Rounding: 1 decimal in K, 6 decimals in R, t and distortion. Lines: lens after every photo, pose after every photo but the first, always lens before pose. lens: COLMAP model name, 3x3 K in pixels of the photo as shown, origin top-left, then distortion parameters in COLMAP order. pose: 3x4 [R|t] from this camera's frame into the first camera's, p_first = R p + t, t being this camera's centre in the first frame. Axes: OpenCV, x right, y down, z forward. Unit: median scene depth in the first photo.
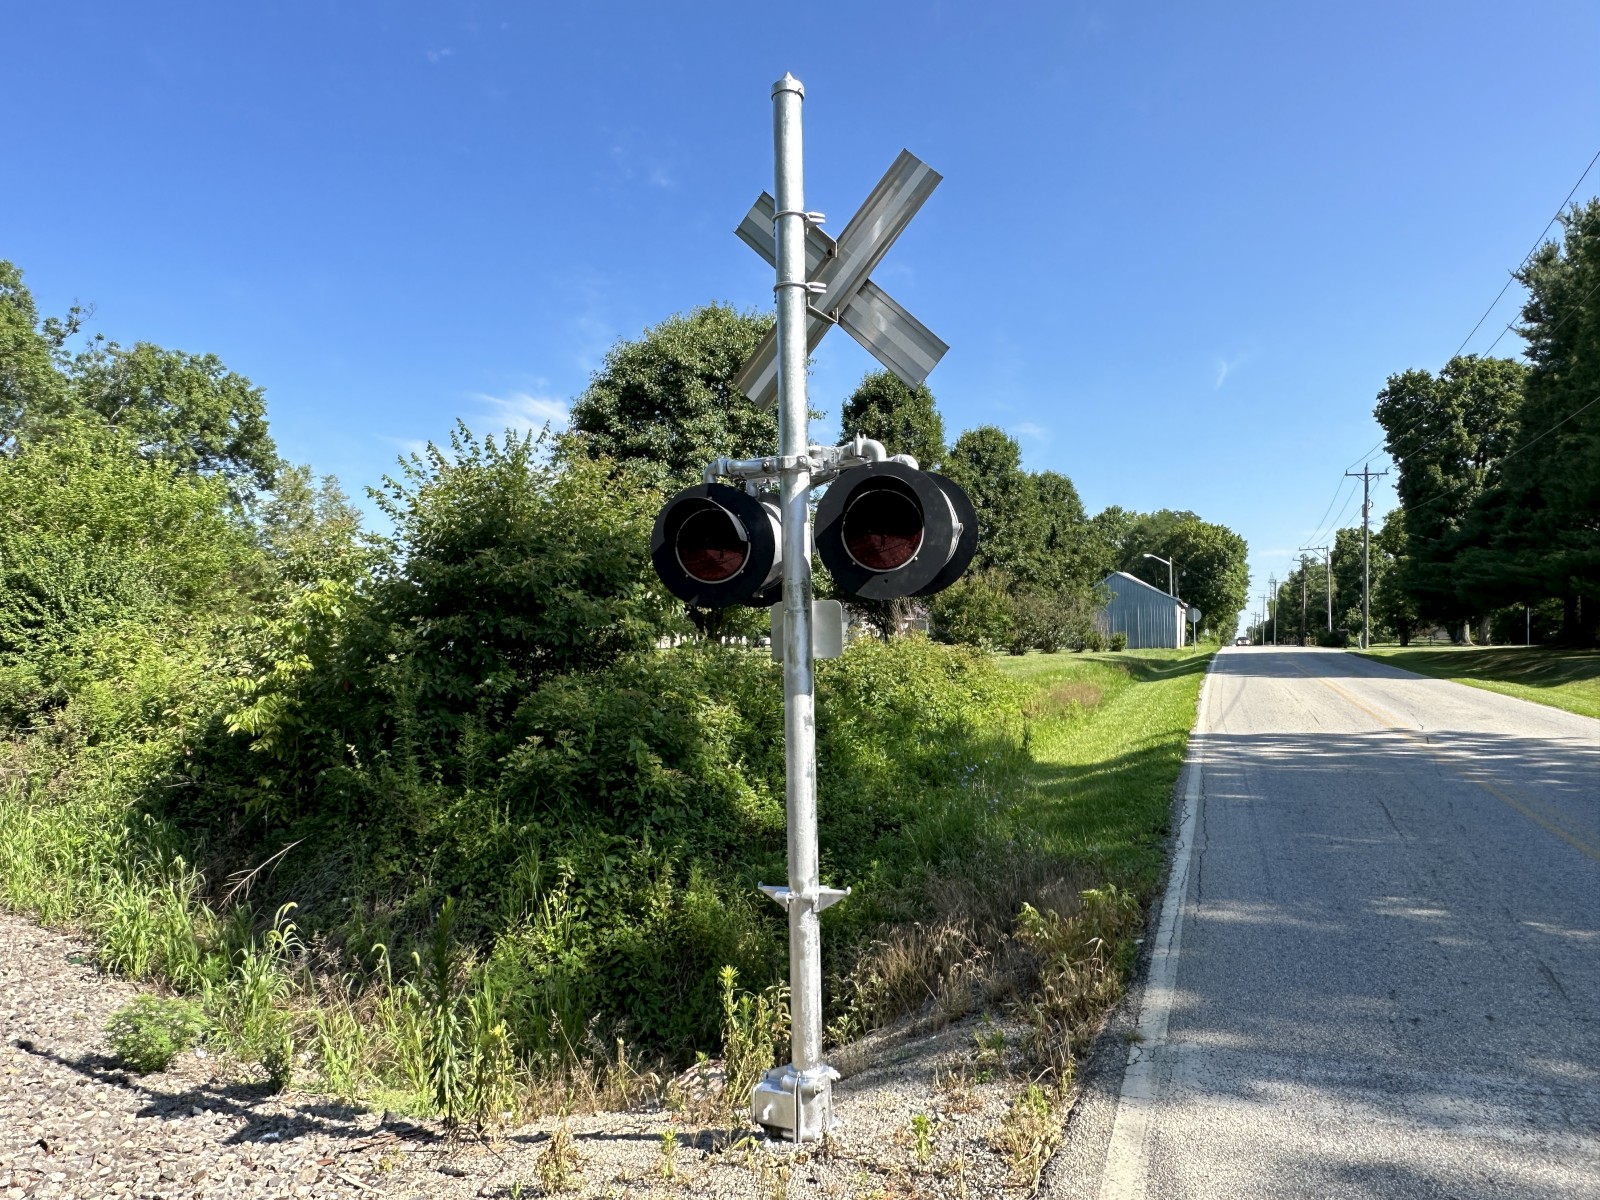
lens RADIAL K [[1067.9, 0, 795.0], [0, 1067.9, 598.7], [0, 0, 1]] dist [-0.000068, 0.001230]
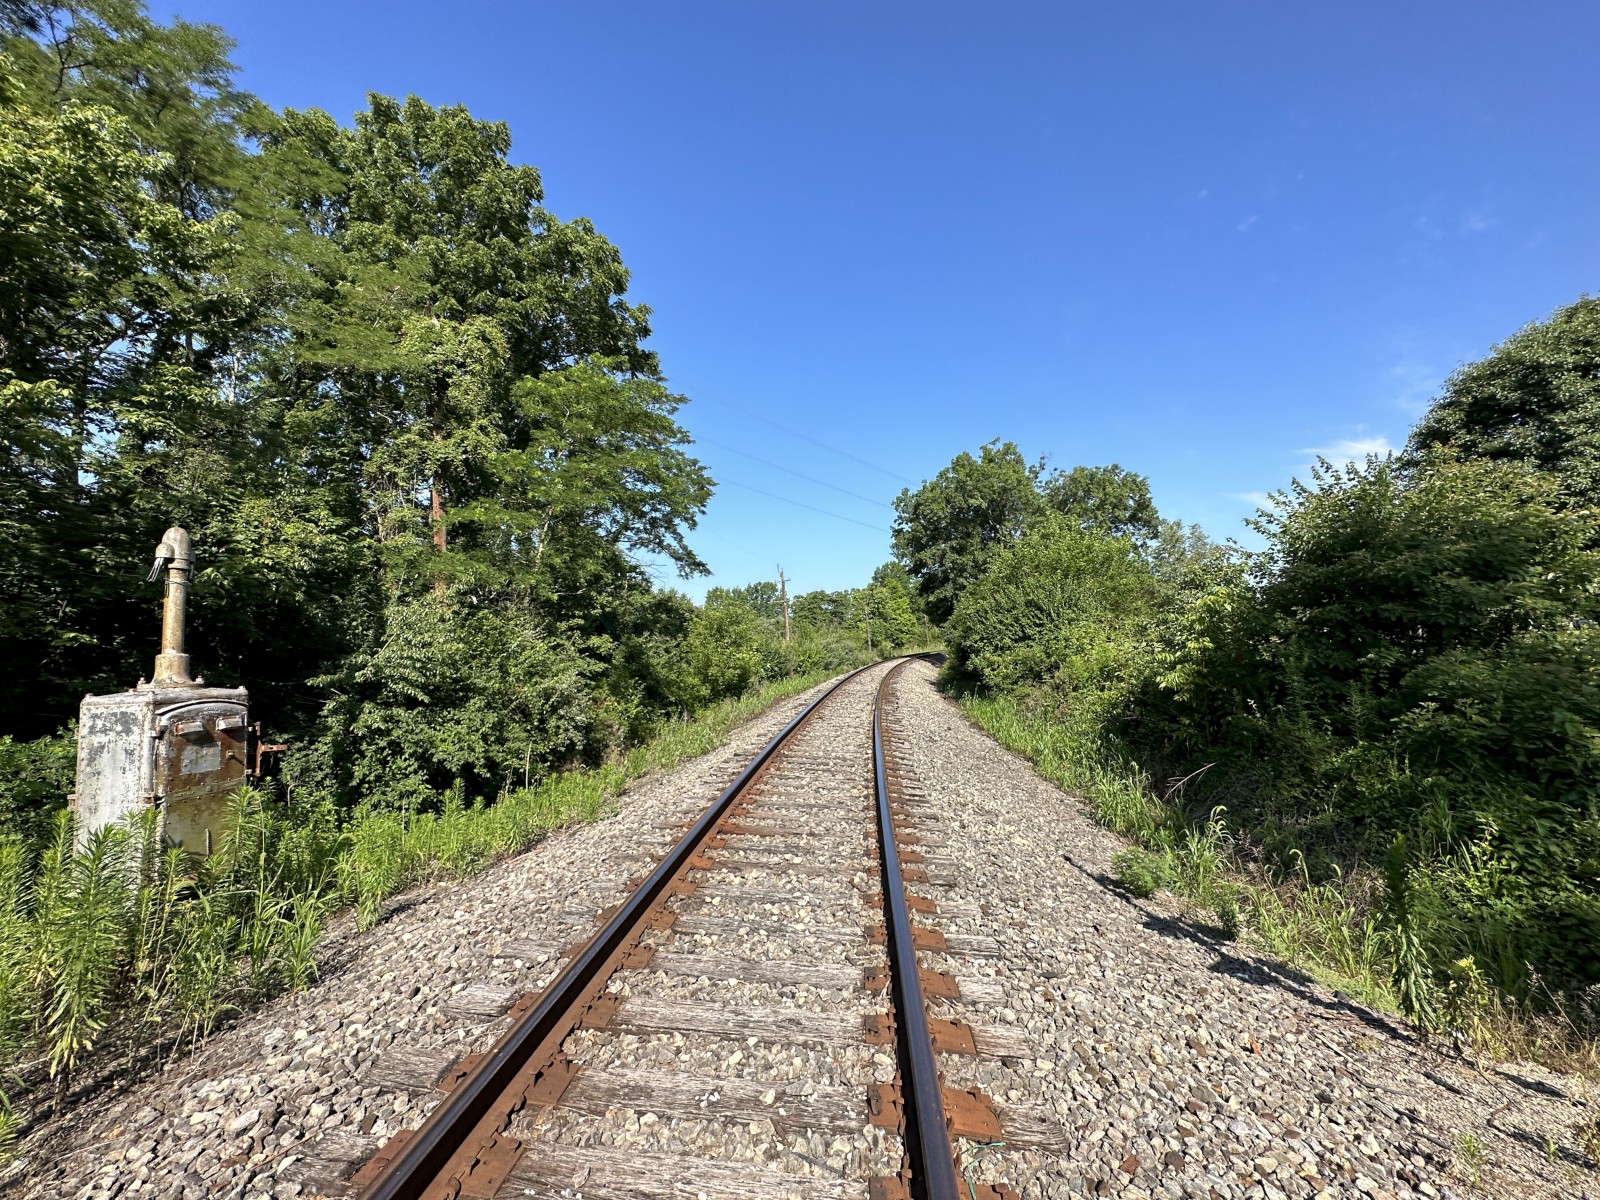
lens RADIAL K [[642.5, 0, 801.6], [0, 642.5, 601.6], [0, 0, 1]] dist [-0.001367, 0.000777]
pose [[0.569621, -0.063713, -0.819435, -0.042798], [0.055330, 0.997702, -0.039112, 0.006142], [0.820043, -0.023060, 0.571837, 0.024086]]
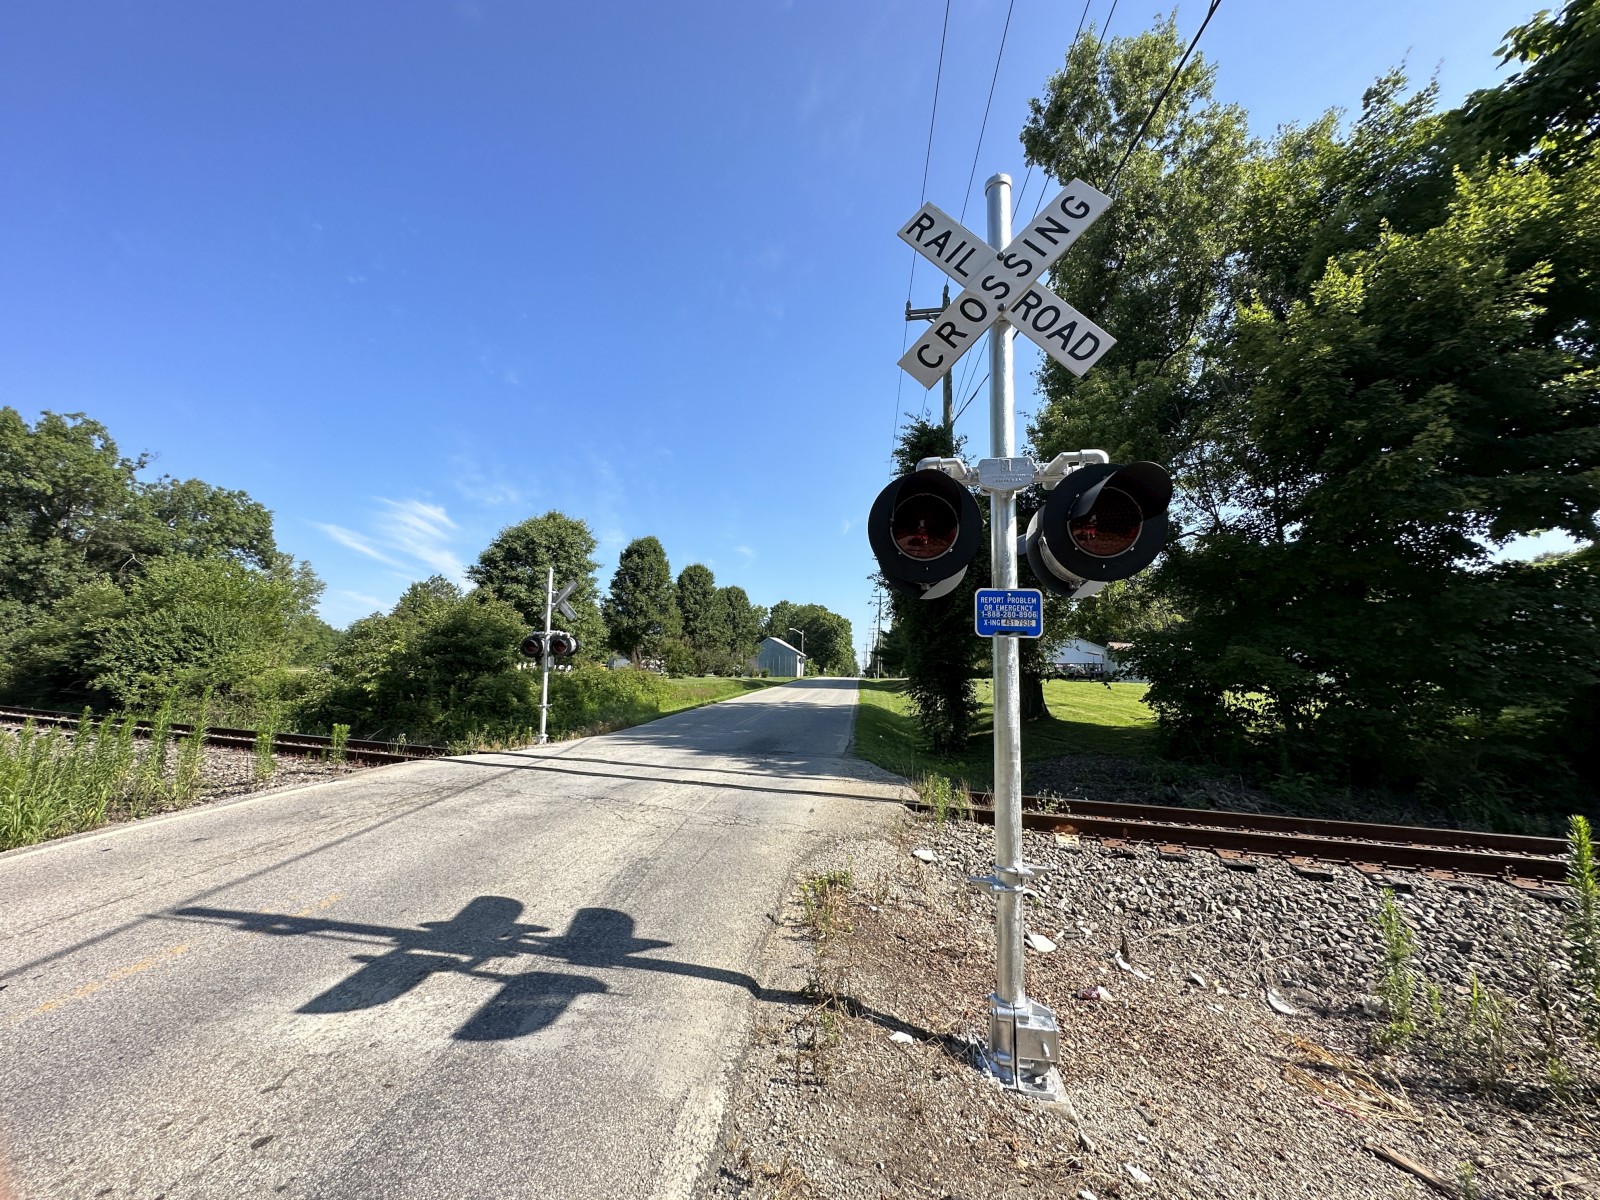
lens RADIAL K [[642.5, 0, 800.6], [0, 642.5, 599.1], [0, 0, 1]] dist [-0.001367, 0.000777]
pose [[0.957410, 0.055965, 0.283256, 0.119359], [-0.035052, 0.996308, -0.078374, -0.031686], [-0.286596, 0.065107, 0.955837, -1.030778]]
